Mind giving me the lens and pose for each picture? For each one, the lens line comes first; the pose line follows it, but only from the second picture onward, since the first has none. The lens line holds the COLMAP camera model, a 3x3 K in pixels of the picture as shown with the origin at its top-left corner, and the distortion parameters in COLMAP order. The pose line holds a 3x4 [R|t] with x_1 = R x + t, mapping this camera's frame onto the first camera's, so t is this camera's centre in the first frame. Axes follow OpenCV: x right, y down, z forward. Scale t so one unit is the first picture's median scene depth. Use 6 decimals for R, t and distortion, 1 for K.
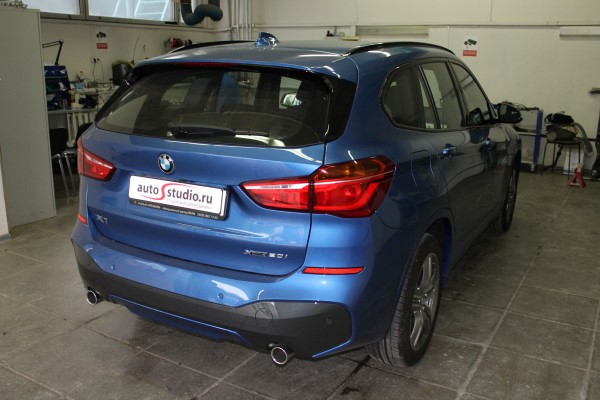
lens RADIAL K [[560.0, 0, 300.0], [0, 560.0, 200.0], [0, 0, 1]] dist [-0.096267, 0.016149]
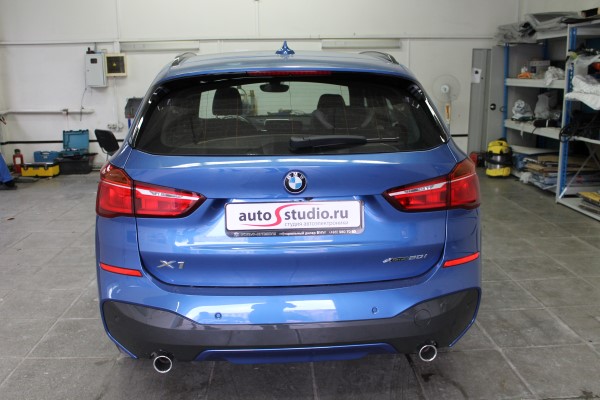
lens RADIAL K [[560.0, 0, 300.0], [0, 560.0, 200.0], [0, 0, 1]] dist [-0.096267, 0.016149]
pose [[0.841698, -0.137707, 0.522093, -0.675392], [0.153551, 0.988054, 0.013060, -0.045489], [-0.517655, 0.069176, 0.852788, 0.218944]]
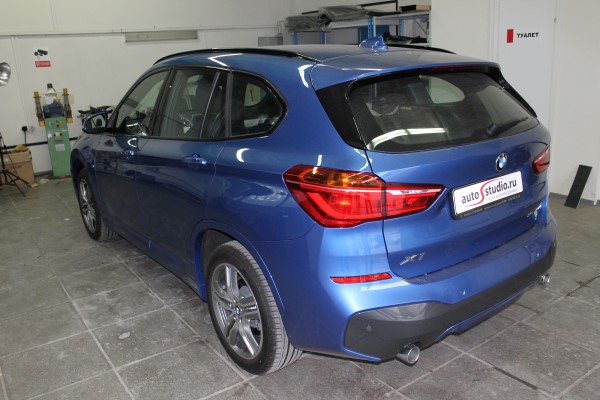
lens RADIAL K [[509.5, 0, 300.0], [0, 509.5, 200.0], [0, 0, 1]] dist [-0.089397, 0.014504]
pose [[0.416414, -0.281181, 0.864602, -1.179413], [0.271626, 0.946017, 0.176836, -0.255776], [-0.867651, 0.161212, 0.470310, 0.853797]]
